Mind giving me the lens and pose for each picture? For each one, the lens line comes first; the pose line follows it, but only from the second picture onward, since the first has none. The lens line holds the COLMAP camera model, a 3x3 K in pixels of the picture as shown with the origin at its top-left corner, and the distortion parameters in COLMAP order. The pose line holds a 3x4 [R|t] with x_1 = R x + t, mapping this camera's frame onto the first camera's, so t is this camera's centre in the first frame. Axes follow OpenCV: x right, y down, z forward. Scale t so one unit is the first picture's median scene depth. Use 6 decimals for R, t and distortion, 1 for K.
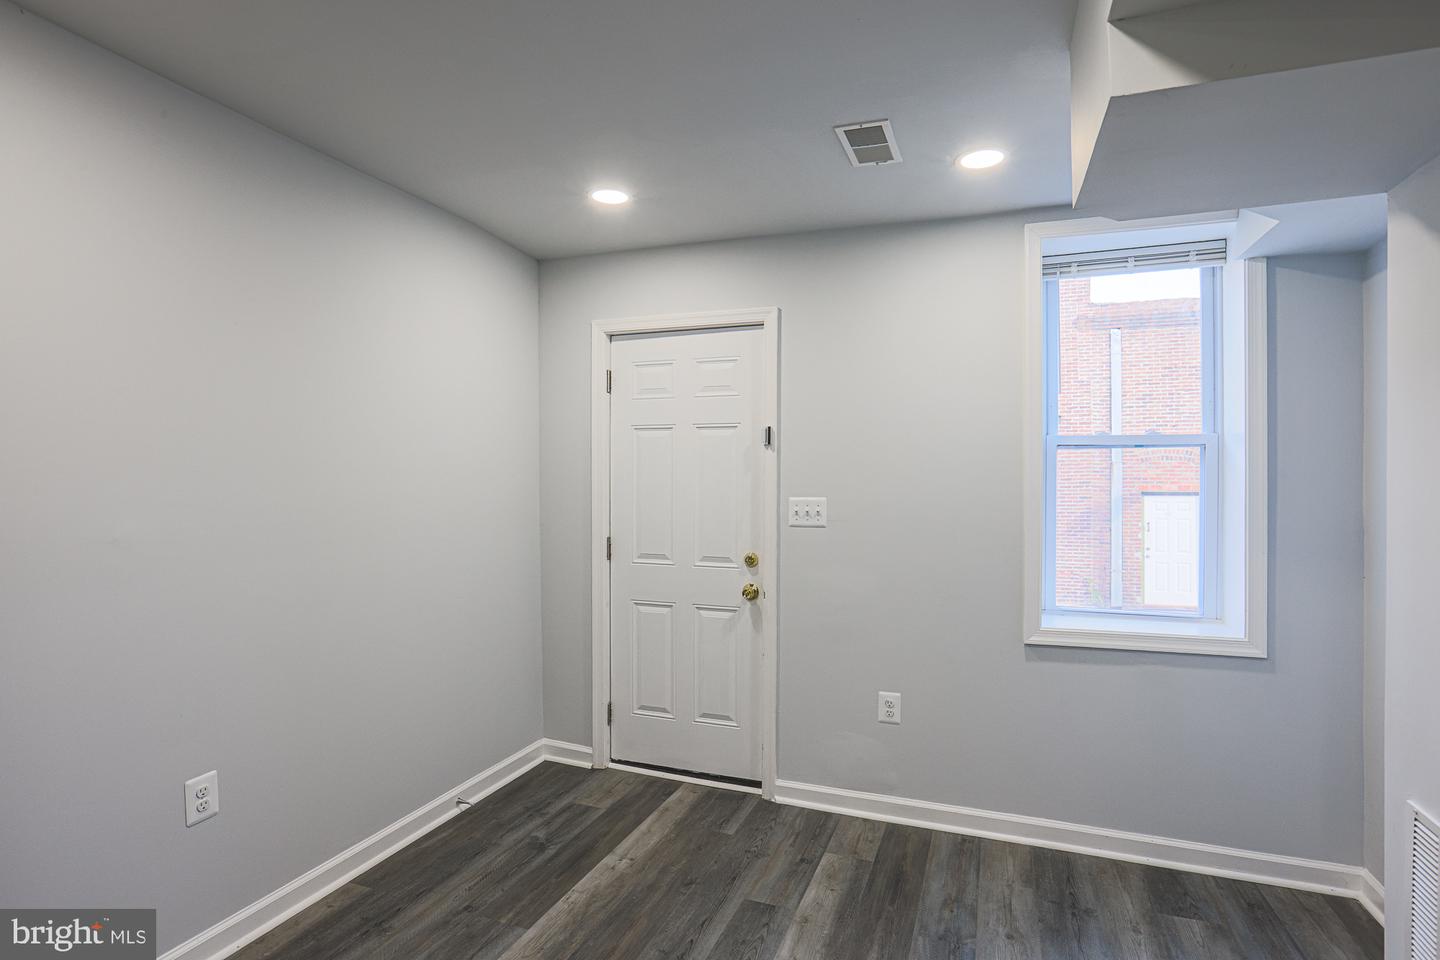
lens RADIAL K [[752.1, 0, 696.4], [0, 752.1, 474.1], [0, 0, 1]] dist [-0.047672, 0.025219]
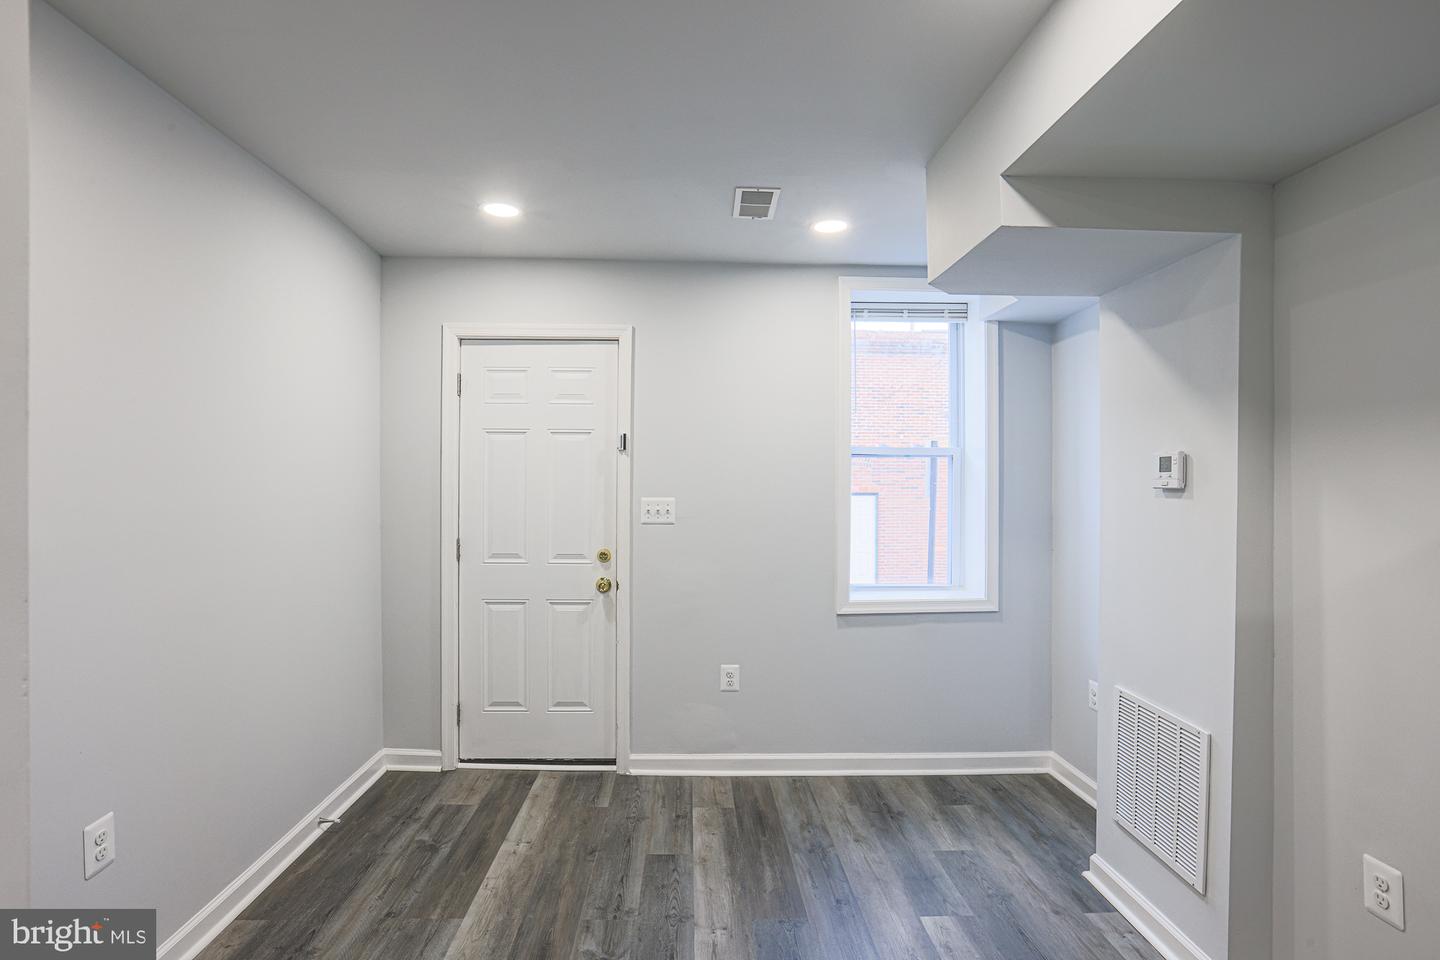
lens RADIAL K [[752.1, 0, 702.5], [0, 752.1, 470.3], [0, 0, 1]] dist [-0.047672, 0.025219]
pose [[0.920083, 0.006237, 0.391673, -0.242043], [-0.003424, 0.999963, -0.007879, -0.001079], [-0.391708, 0.005909, 0.920071, -0.059365]]
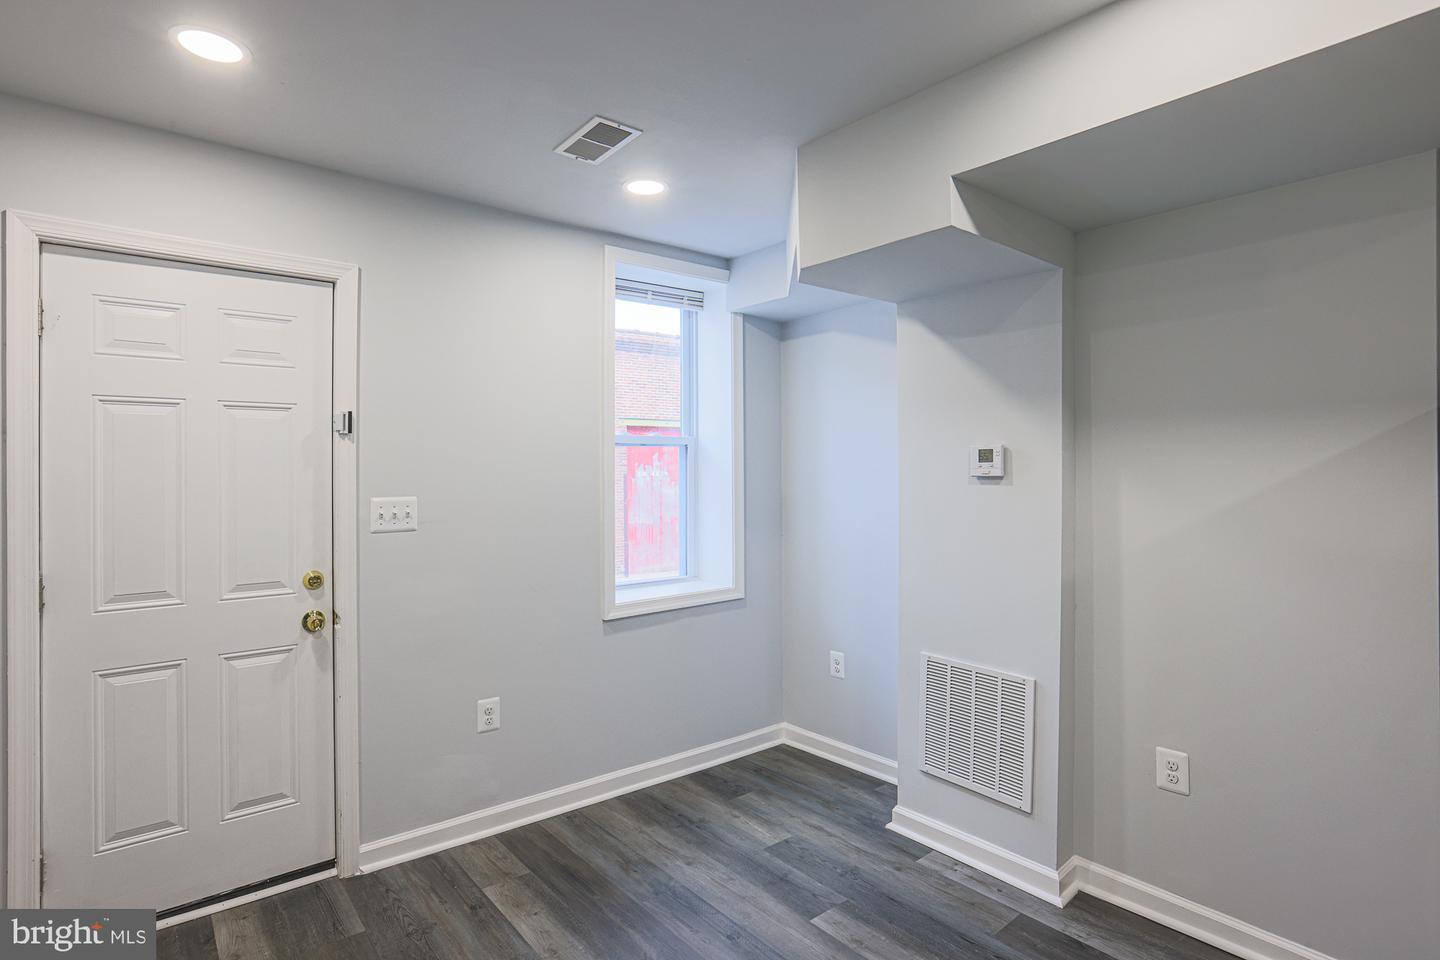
lens RADIAL K [[752.1, 0, 740.7], [0, 752.1, 461.2], [0, 0, 1]] dist [-0.047672, 0.025219]
pose [[0.478999, 0.001388, 0.877815, -0.423149], [0.002378, 0.999993, -0.002879, -0.006431], [-0.877812, 0.003466, 0.478992, 0.266246]]
